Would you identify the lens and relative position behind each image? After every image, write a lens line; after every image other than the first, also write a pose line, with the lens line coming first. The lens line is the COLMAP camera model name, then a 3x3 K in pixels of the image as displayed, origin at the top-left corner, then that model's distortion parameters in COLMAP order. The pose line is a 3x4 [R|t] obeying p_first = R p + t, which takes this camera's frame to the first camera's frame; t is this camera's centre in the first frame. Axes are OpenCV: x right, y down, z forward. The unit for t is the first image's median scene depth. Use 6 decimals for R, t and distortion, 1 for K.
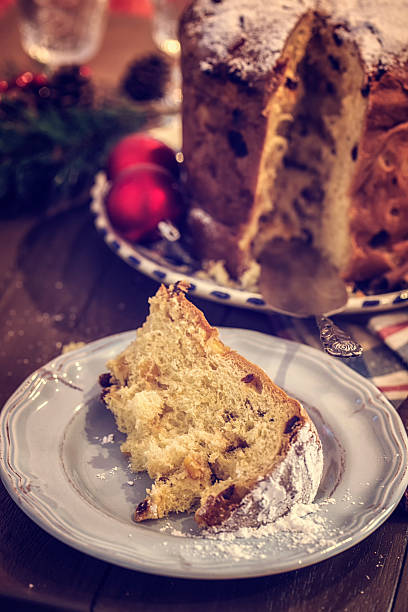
lens RADIAL K [[2052.7, 0, 204.0], [0, 2052.7, 306.0], [0, 0, 1]] dist [-0.039934, -0.025036]
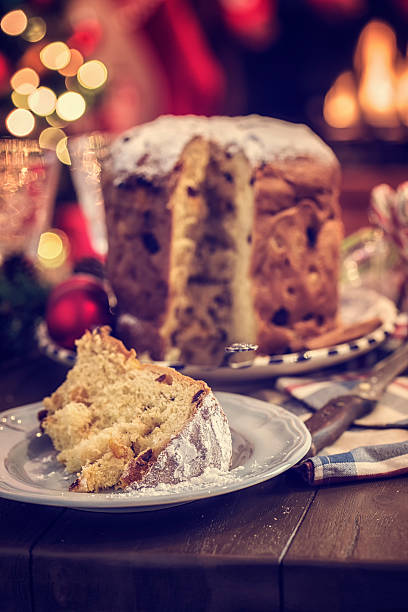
lens RADIAL K [[1992.9, 0, 204.0], [0, 1992.9, 306.0], [0, 0, 1]] dist [-0.117294, 0.033411]
pose [[0.996134, -0.087781, -0.003434, 0.051387], [0.082120, 0.944355, -0.318511, 0.345389], [0.031202, 0.316998, 0.947913, -0.071744]]
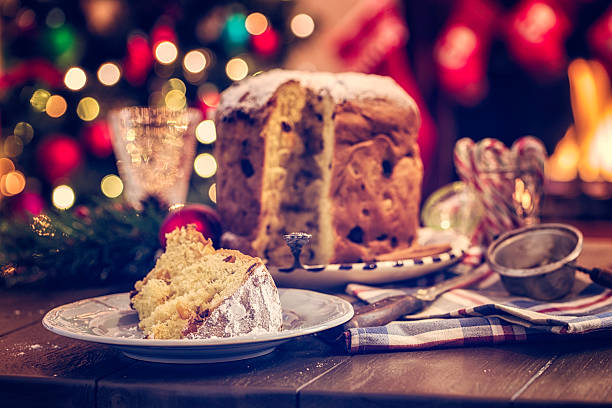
lens RADIAL K [[1992.9, 0, 306.0], [0, 1992.9, 204.0], [0, 0, 1]] dist [-0.117294, 0.033411]
pose [[0.993356, -0.059169, -0.098705, 0.199247], [0.010623, 0.901185, -0.433304, 0.557924], [0.114589, 0.429376, 0.895827, -0.185473]]
